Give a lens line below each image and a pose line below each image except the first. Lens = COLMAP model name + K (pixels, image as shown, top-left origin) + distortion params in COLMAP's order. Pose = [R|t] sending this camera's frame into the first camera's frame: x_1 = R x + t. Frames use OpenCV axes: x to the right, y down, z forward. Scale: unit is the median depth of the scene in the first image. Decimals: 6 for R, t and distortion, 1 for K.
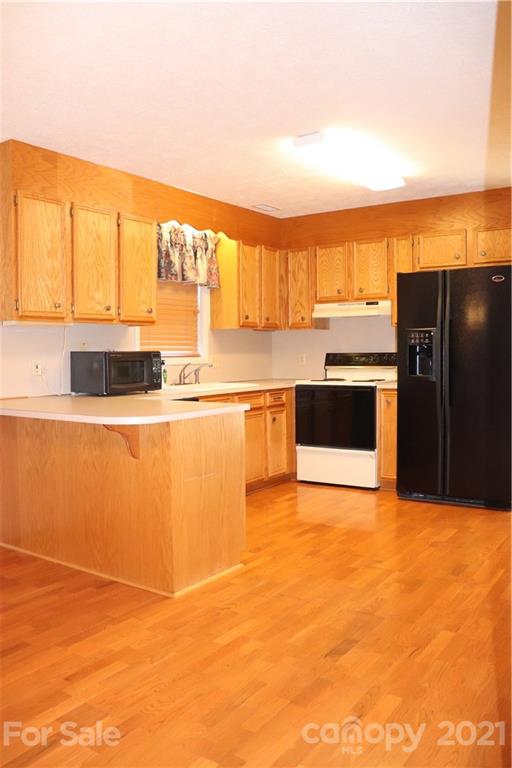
lens RADIAL K [[631.6, 0, 253.2], [0, 631.6, 380.4], [0, 0, 1]] dist [-0.173284, 0.161346]
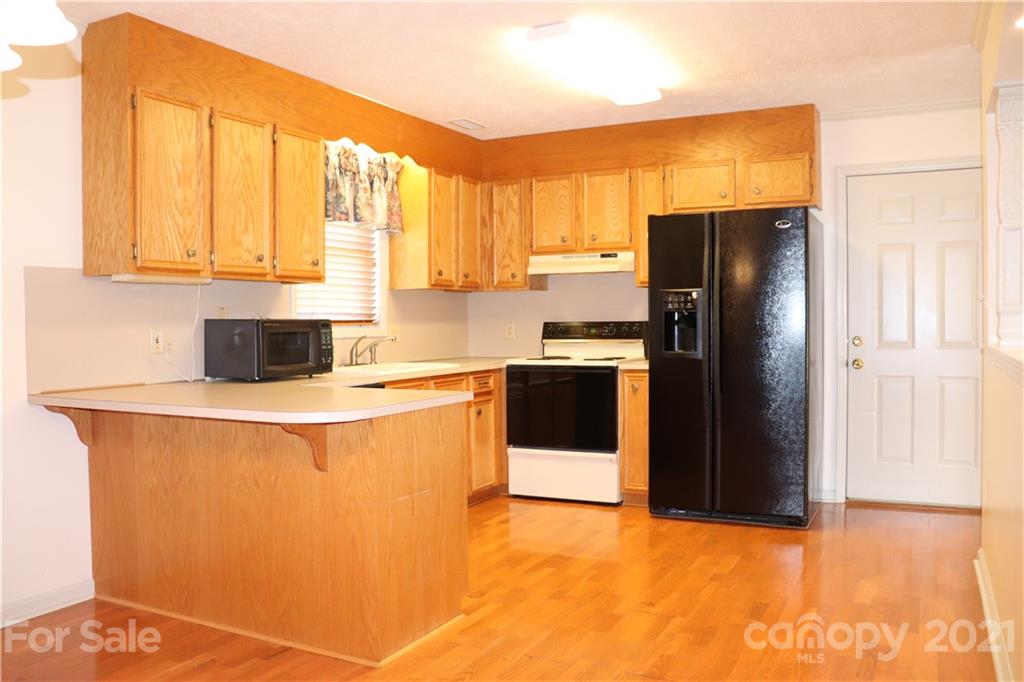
lens RADIAL K [[842.2, 0, 512.0], [0, 842.2, 341.0], [0, 0, 1]] dist [-0.173284, 0.161346]
pose [[0.991664, -0.001433, 0.128845, -0.056684], [0.004212, 0.999764, -0.021296, -0.000177], [-0.128784, 0.021662, 0.991436, 0.026019]]
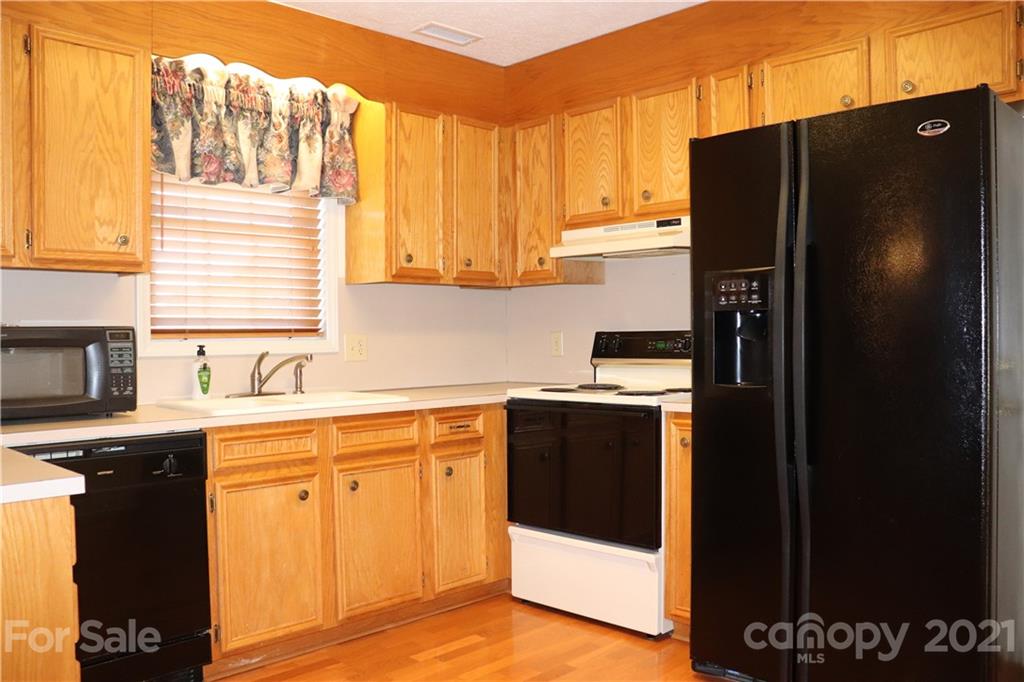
lens RADIAL K [[842.2, 0, 512.0], [0, 842.2, 341.0], [0, 0, 1]] dist [-0.173284, 0.161346]
pose [[0.982308, 0.001633, -0.187268, 0.202593], [-0.008250, 0.999369, -0.034558, -0.015260], [0.187093, 0.035492, 0.981701, 0.403518]]
